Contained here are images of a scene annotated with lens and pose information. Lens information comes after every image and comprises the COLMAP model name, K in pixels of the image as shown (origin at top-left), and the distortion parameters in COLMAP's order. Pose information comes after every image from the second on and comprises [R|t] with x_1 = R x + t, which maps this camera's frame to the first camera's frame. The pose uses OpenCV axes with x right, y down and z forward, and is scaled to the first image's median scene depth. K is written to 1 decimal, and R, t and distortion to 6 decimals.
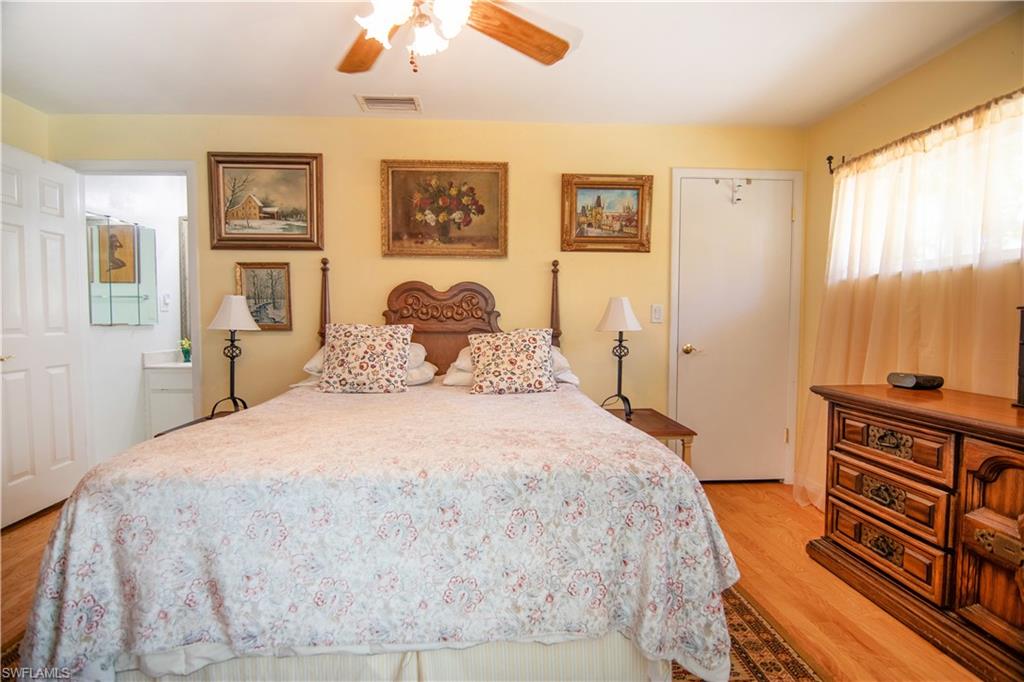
lens RADIAL K [[518.9, 0, 508.7], [0, 518.9, 346.0], [0, 0, 1]] dist [-0.004723, -0.013227]
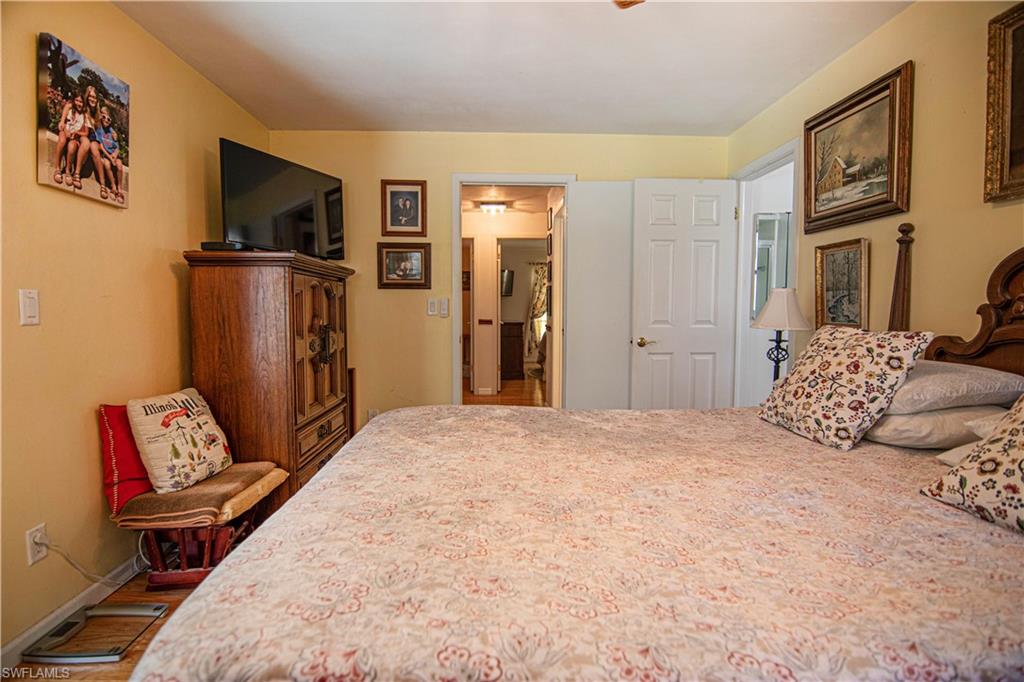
lens RADIAL K [[518.9, 0, 508.7], [0, 518.9, 346.0], [0, 0, 1]] dist [-0.004723, -0.013227]
pose [[-0.017079, 0.072508, -0.997222, 0.304818], [-0.055161, 0.995780, 0.073348, -0.038591], [0.998331, 0.056261, -0.013007, 0.533793]]
